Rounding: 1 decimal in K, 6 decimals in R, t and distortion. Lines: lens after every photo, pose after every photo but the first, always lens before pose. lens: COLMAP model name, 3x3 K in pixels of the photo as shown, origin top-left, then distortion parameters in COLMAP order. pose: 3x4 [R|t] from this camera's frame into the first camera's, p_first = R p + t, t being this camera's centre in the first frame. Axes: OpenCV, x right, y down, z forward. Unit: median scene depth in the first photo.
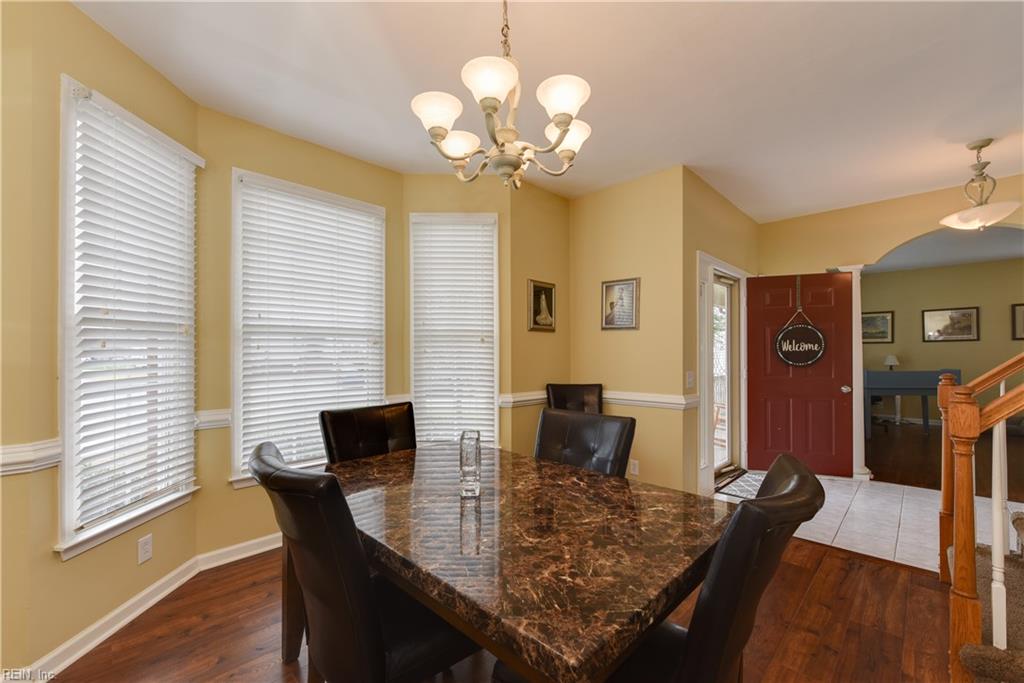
lens RADIAL K [[430.9, 0, 507.8], [0, 430.9, 345.1], [0, 0, 1]] dist [-0.000162, -0.000032]
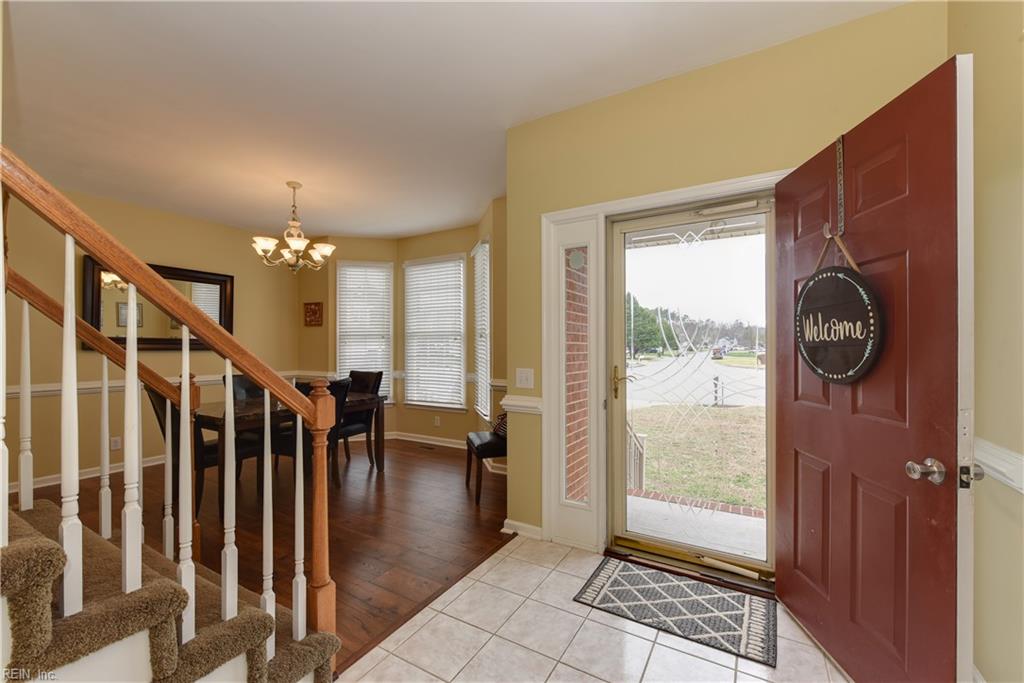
lens RADIAL K [[430.9, 0, 507.8], [0, 430.9, 345.1], [0, 0, 1]] dist [-0.000162, -0.000032]
pose [[0.235550, 0.000812, -0.971862, 1.491196], [0.015918, 0.999862, 0.004694, 0.016313], [0.971732, -0.016576, 0.235504, 0.964457]]
